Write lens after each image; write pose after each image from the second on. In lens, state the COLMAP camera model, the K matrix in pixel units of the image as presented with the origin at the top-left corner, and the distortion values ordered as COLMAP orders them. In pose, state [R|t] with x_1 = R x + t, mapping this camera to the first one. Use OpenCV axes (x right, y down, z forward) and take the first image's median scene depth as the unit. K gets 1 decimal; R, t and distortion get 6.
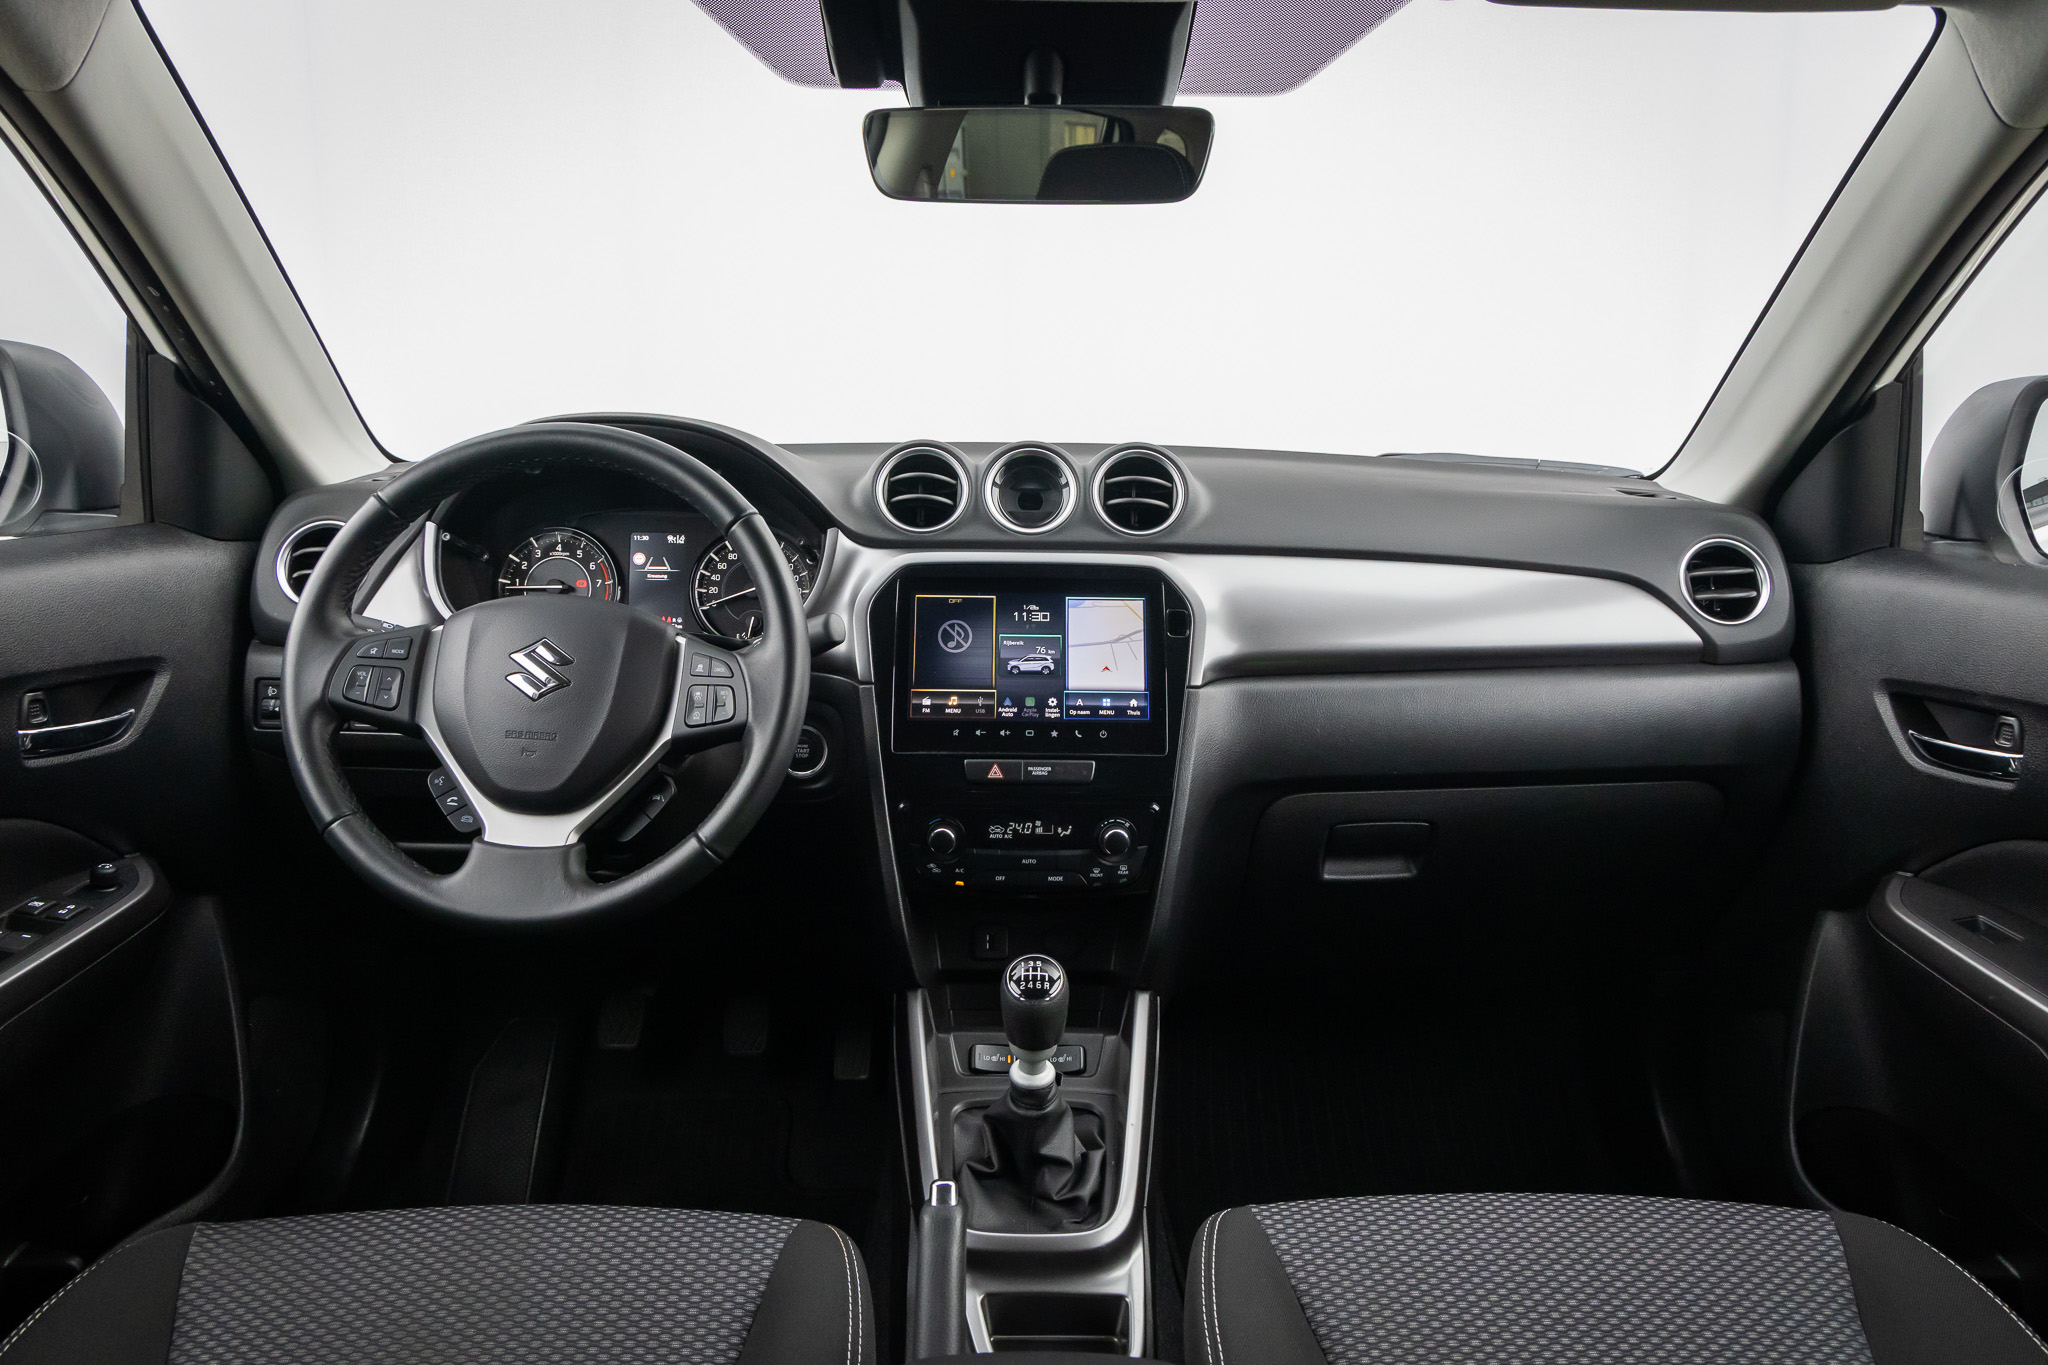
lens RADIAL K [[1404.6, 0, 1033.2], [0, 1404.6, 687.8], [0, 0, 1]] dist [-0.001680, -0.001947]
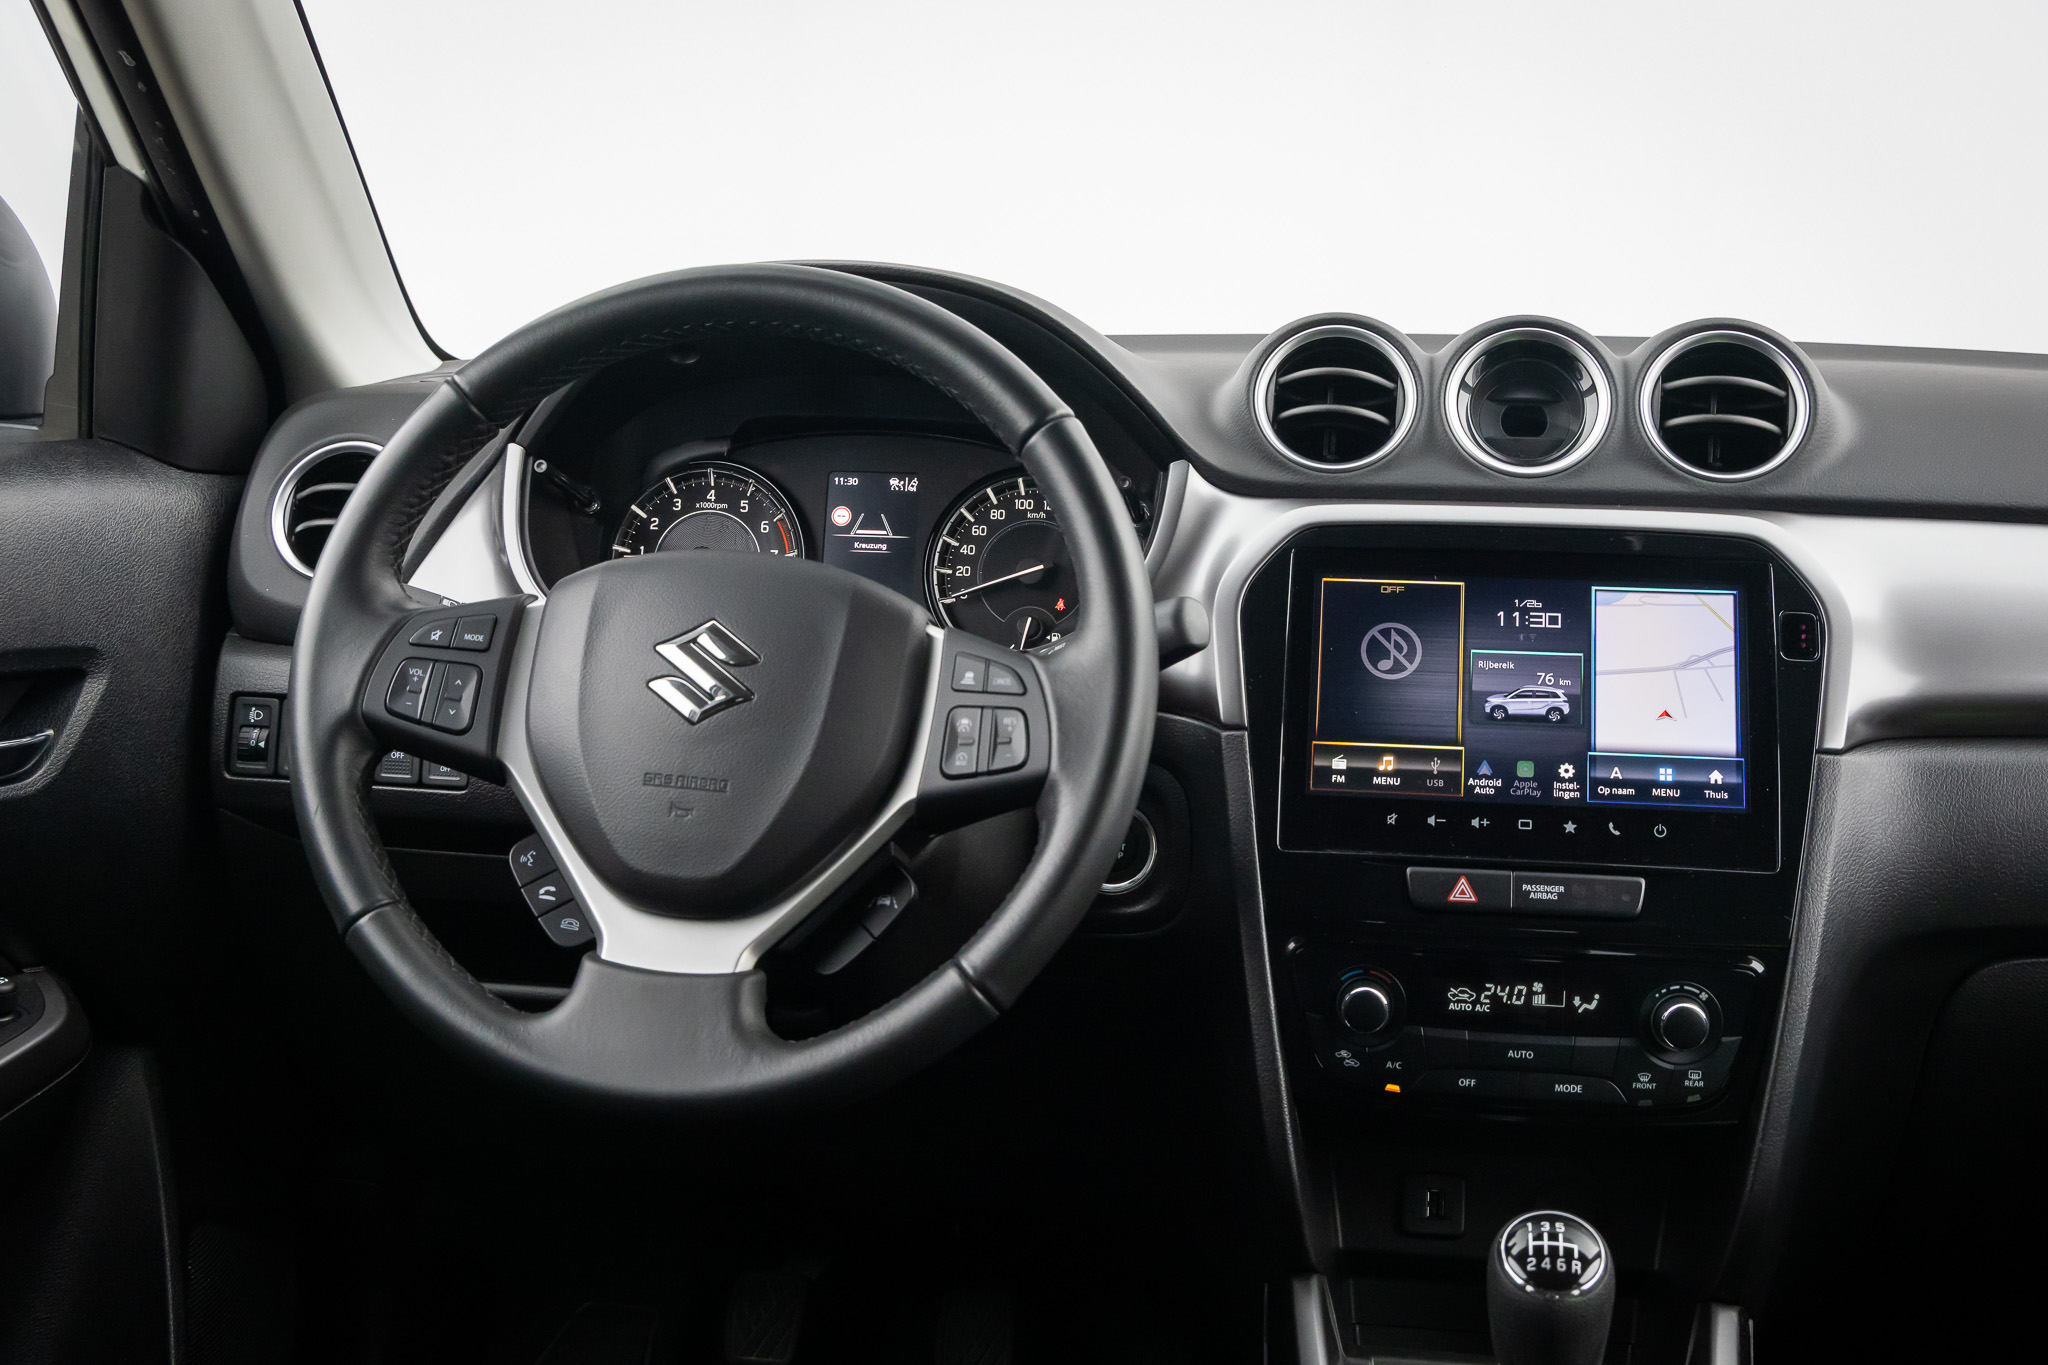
lens RADIAL K [[2400.6, 0, 1020.6], [0, 2400.6, 677.2], [0, 0, 1]] dist [-0.008018, 0.000000]
pose [[0.987103, 0.024886, -0.158142, -0.050511], [-0.034549, 0.997680, -0.058656, 0.036286], [0.156316, 0.063363, 0.985673, 0.023676]]
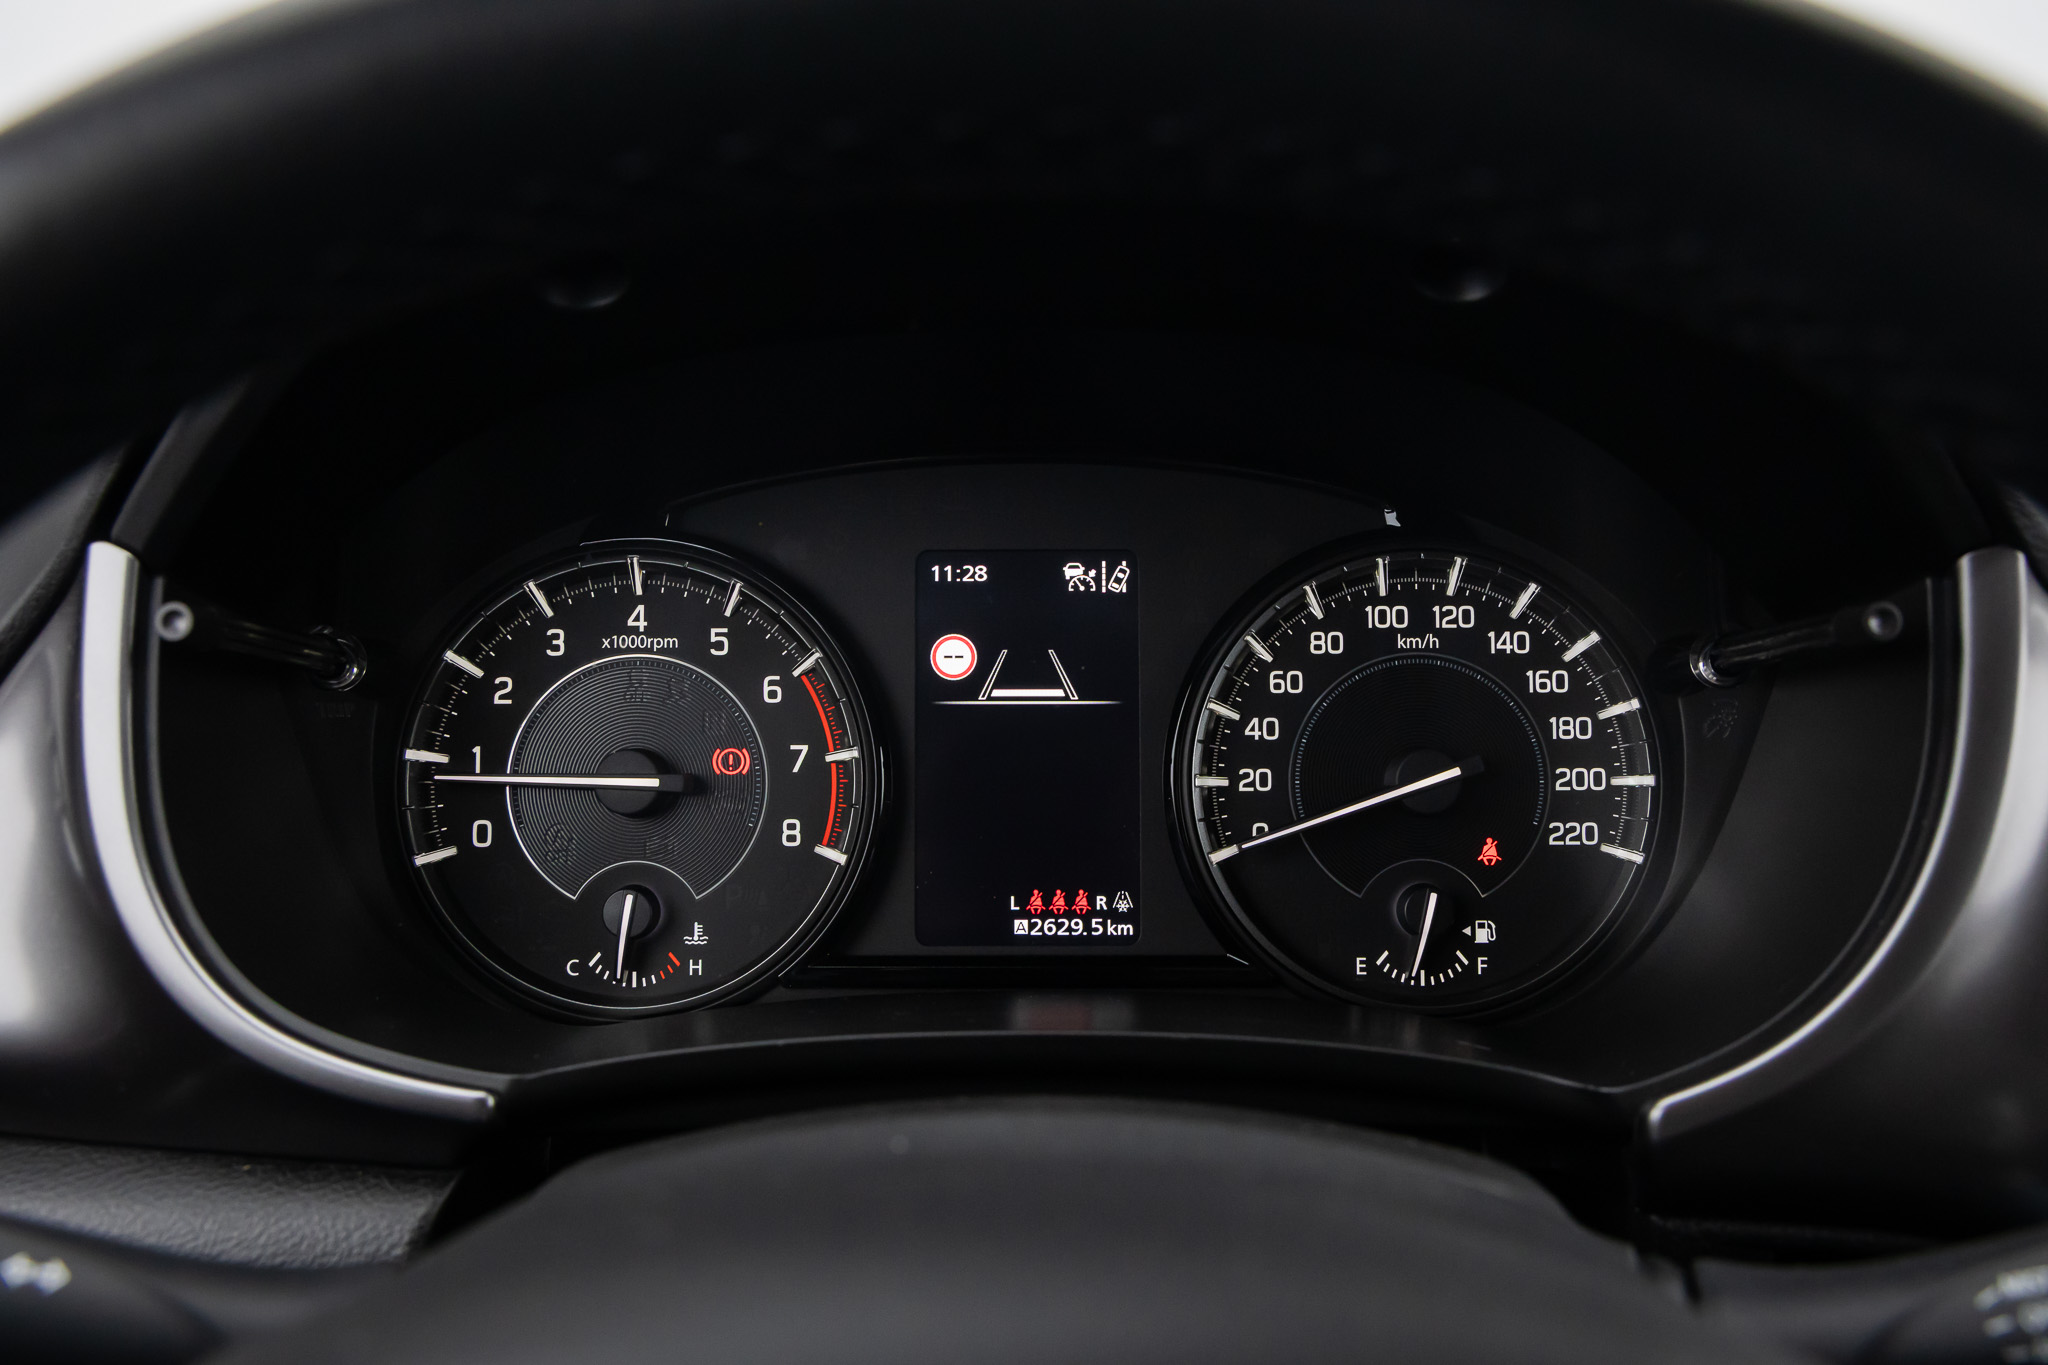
lens RADIAL K [[2201.4, 0, 1080.8], [0, 2201.4, 723.6], [0, 0, 1]] dist [0.019022, 0.000000]
pose [[0.999519, -0.012825, -0.028240, -0.277573], [0.013202, 0.999826, 0.013211, -0.095470], [0.028066, -0.013578, 0.999514, 0.681427]]
